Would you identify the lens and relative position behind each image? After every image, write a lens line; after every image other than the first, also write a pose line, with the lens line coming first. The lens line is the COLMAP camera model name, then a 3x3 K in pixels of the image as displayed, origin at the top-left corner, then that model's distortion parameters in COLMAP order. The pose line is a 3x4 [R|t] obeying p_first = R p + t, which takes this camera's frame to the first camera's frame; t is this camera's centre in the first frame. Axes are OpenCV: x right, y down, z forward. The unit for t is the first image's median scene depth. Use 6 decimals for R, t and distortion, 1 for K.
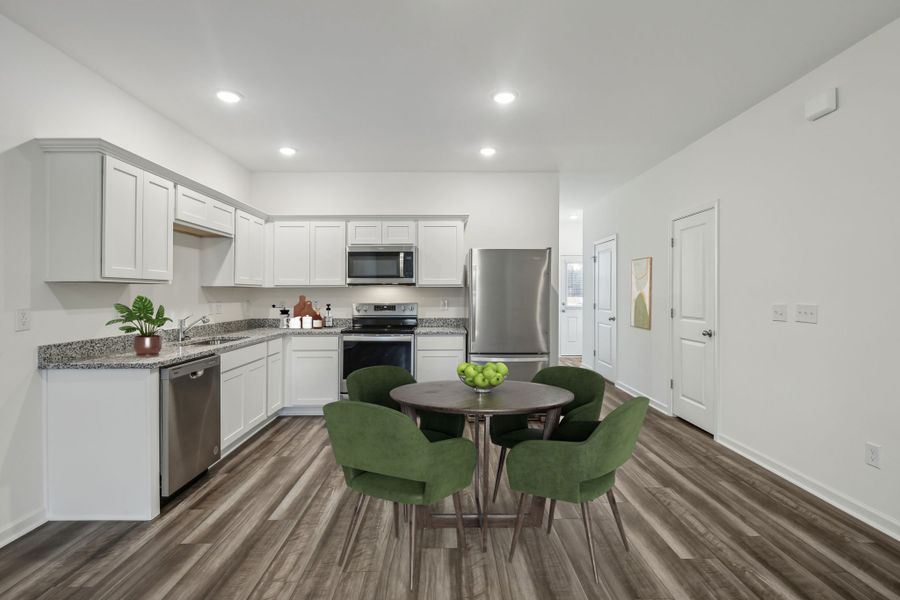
lens RADIAL K [[430.8, 0, 448.5], [0, 430.8, 296.7], [0, 0, 1]] dist [-0.001820, -0.000297]
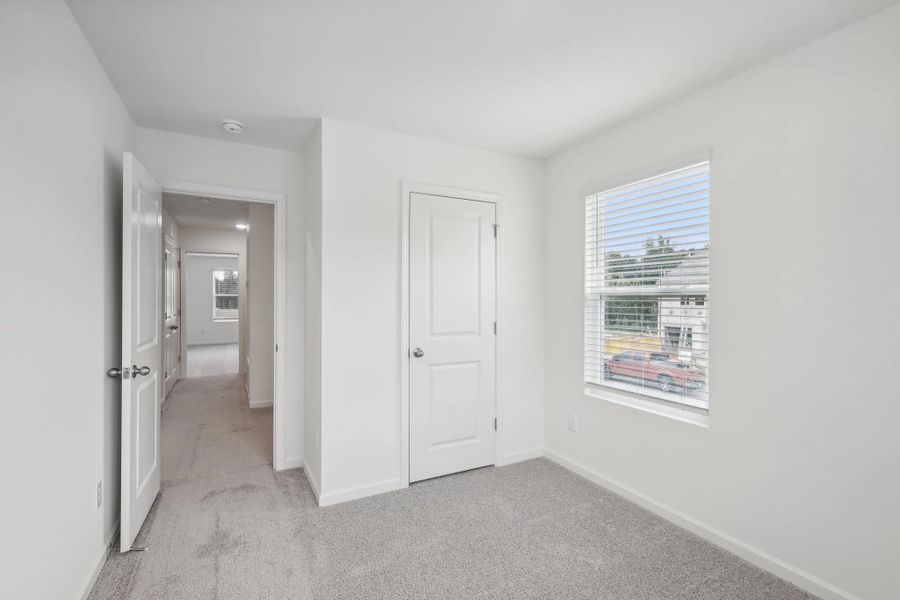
lens RADIAL K [[430.8, 0, 448.5], [0, 430.8, 296.7], [0, 0, 1]] dist [-0.001820, -0.000297]
pose [[-0.464309, 0.006655, 0.885648, -0.112313], [0.003682, 0.999978, -0.005584, -0.013780], [-0.885665, 0.000668, -0.464323, 1.319379]]
